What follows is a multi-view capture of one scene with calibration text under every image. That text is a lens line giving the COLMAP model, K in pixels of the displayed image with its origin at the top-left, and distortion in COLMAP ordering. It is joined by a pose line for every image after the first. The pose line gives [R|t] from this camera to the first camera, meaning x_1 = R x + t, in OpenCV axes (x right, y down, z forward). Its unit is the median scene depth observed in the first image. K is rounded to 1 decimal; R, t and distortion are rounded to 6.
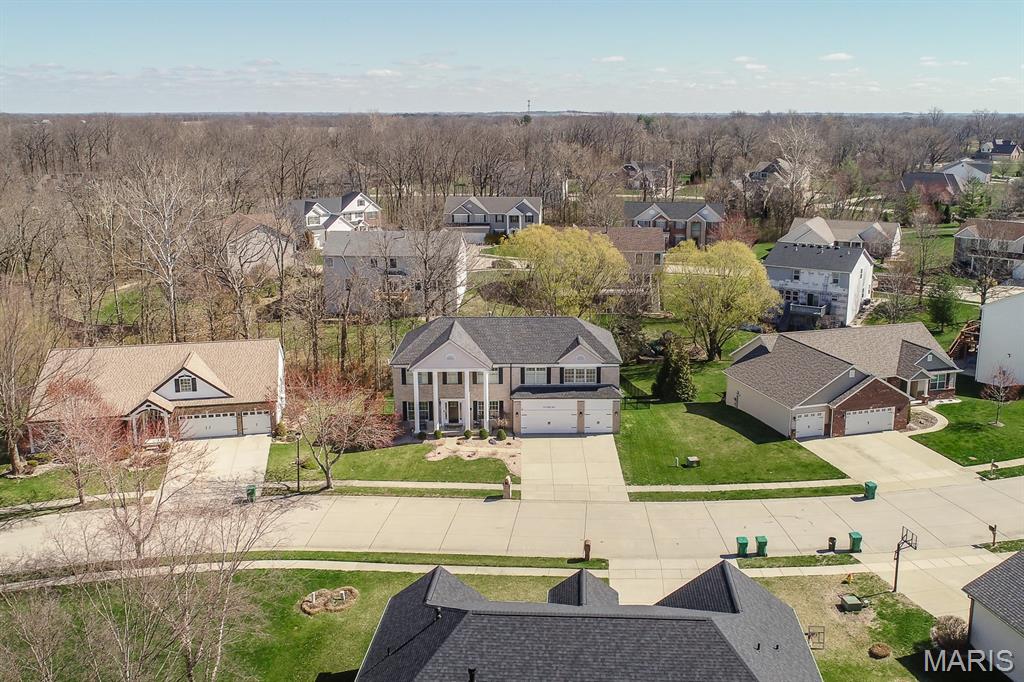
lens RADIAL K [[869.3, 0, 512.0], [0, 869.3, 341.0], [0, 0, 1]] dist [0.000616, -0.001292]
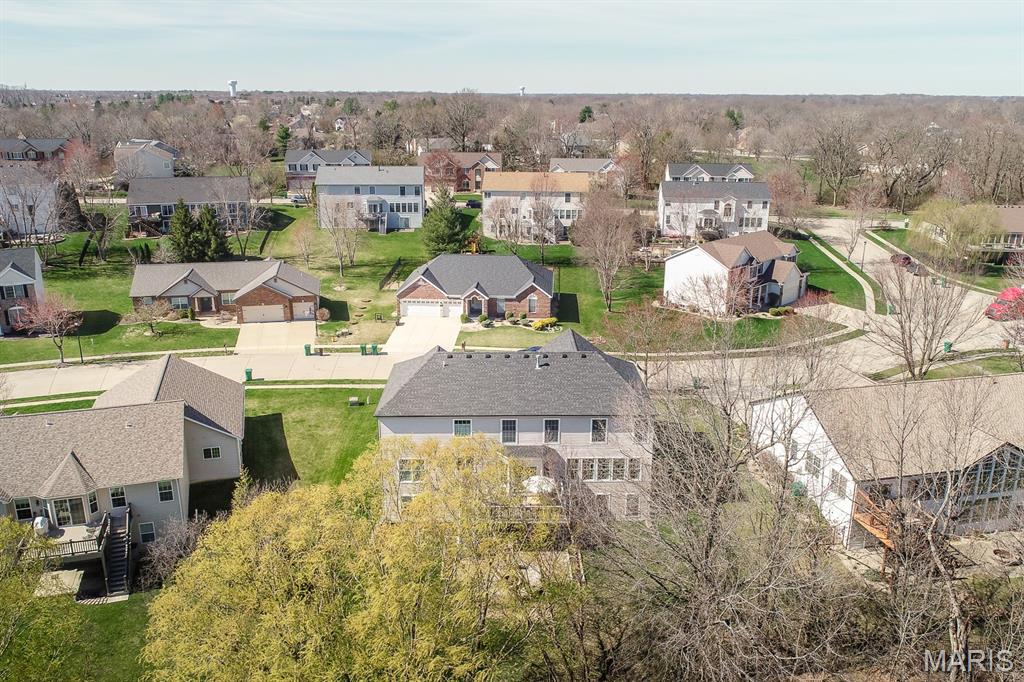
lens RADIAL K [[833.8, 0, 530.0], [0, 833.8, 341.6], [0, 0, 1]] dist [-0.002891, -0.000286]
pose [[-0.998965, 0.014751, -0.043035, 0.016369], [-0.009354, 0.859155, 0.511629, -0.464454], [0.044521, 0.511502, -0.858128, 1.768933]]
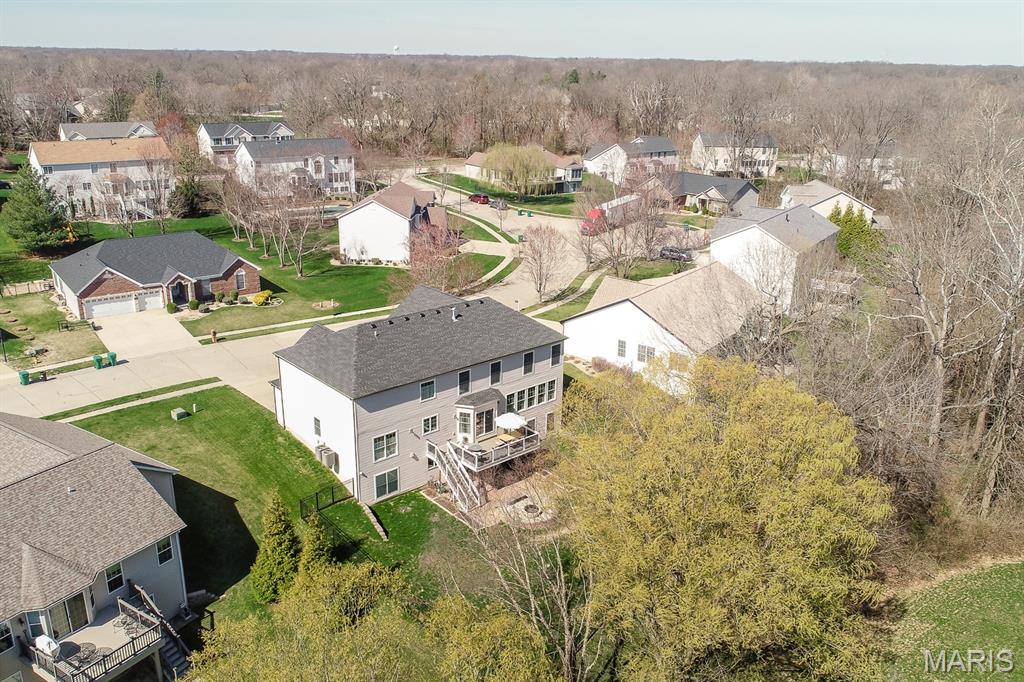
lens RADIAL K [[833.8, 0, 530.0], [0, 833.8, 341.6], [0, 0, 1]] dist [-0.002891, -0.000286]
pose [[-0.720967, 0.216433, -0.658303, 0.486075], [-0.184845, 0.855490, 0.483703, -0.431544], [0.667861, 0.470419, -0.576774, 1.633049]]
